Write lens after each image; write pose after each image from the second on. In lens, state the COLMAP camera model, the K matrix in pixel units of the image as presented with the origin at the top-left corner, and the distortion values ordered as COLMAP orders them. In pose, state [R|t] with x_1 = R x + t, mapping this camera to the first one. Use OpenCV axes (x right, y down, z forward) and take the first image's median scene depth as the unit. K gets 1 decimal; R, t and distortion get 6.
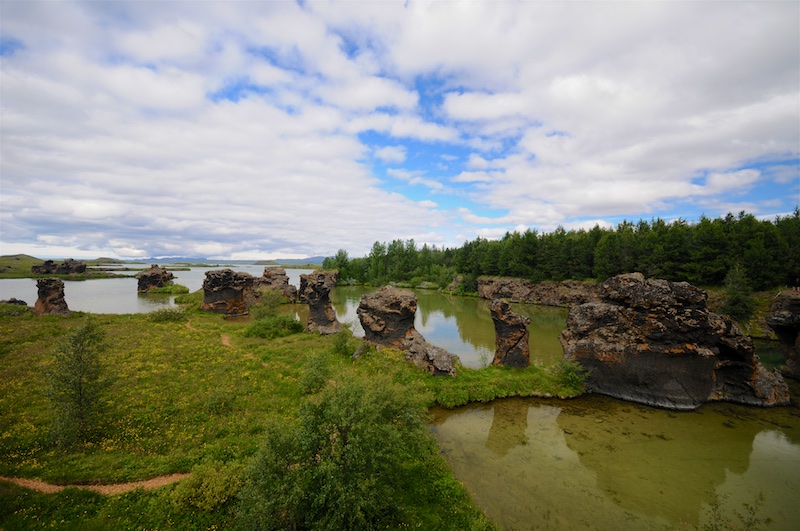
lens RADIAL K [[350.3, 0, 397.7], [0, 350.3, 272.7], [0, 0, 1]] dist [0.011459, -0.013040]
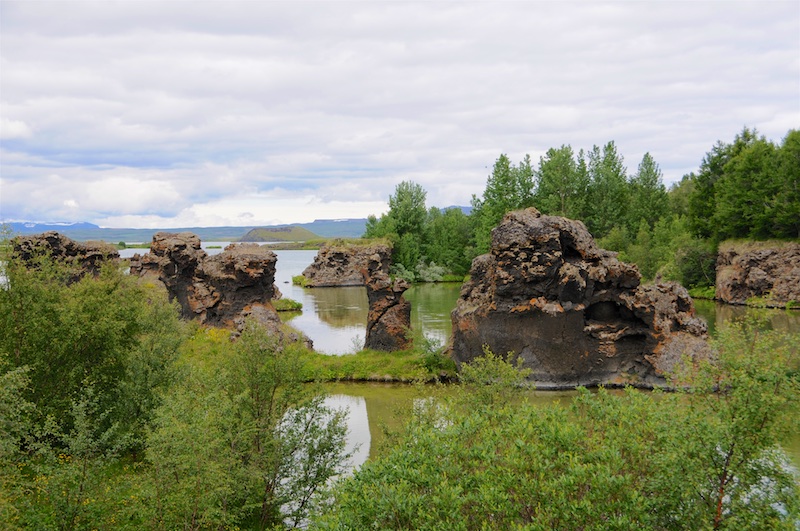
lens RADIAL K [[1265.4, 0, 400.5], [0, 1265.4, 283.8], [0, 0, 1]] dist [0.224935, 0.025678]
pose [[0.964371, -0.017566, -0.263968, 0.647254], [0.022172, 0.999649, 0.014478, 0.064086], [0.263621, -0.019815, 0.964423, -0.868527]]
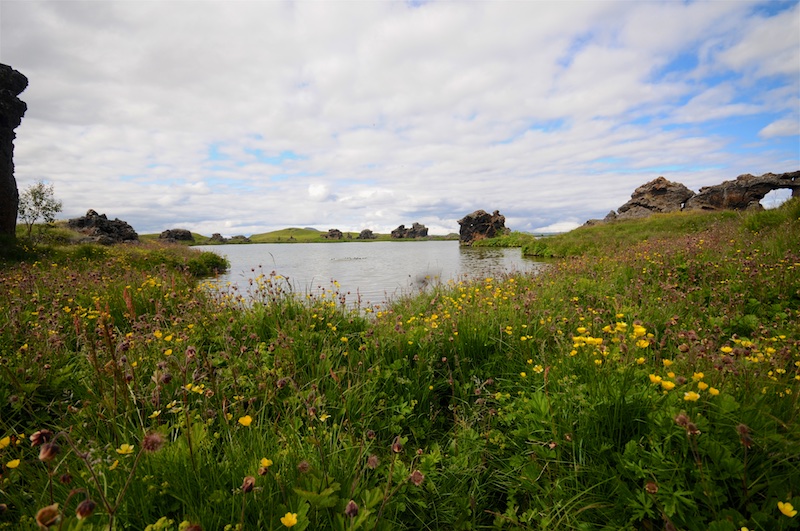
lens RADIAL K [[350.3, 0, 397.7], [0, 350.3, 272.7], [0, 0, 1]] dist [0.011459, -0.013040]
pose [[0.656244, 0.047582, -0.753047, -0.822413], [0.011853, 0.997237, 0.073340, 0.133964], [0.754455, -0.057055, 0.653867, 1.222571]]
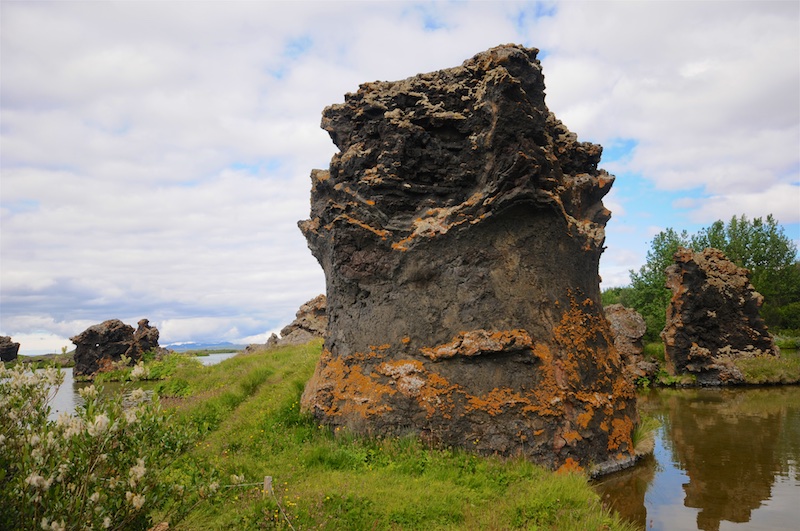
lens RADIAL K [[650.9, 0, 399.2], [0, 650.9, 275.9], [0, 0, 1]] dist [0.004364, 0.009040]
pose [[0.967712, -0.079021, -0.239352, -0.645646], [0.049639, 0.990737, -0.126396, 0.117076], [0.247123, 0.110434, 0.962671, 1.079301]]
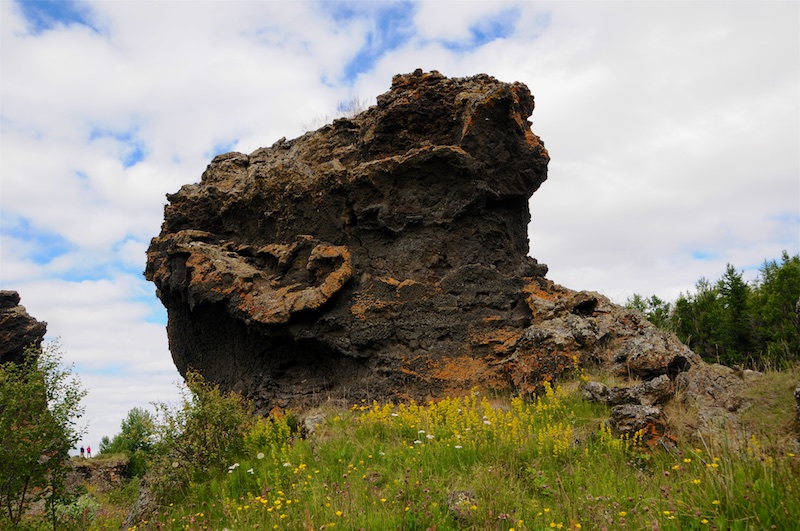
lens RADIAL K [[697.0, 0, 389.4], [0, 697.0, 270.4], [0, 0, 1]] dist [-0.095255, 0.180870]
pose [[0.982149, -0.032837, 0.185216, -0.049050], [0.086245, 0.953661, -0.288257, 0.156944], [-0.167168, 0.299085, 0.939470, 0.504104]]
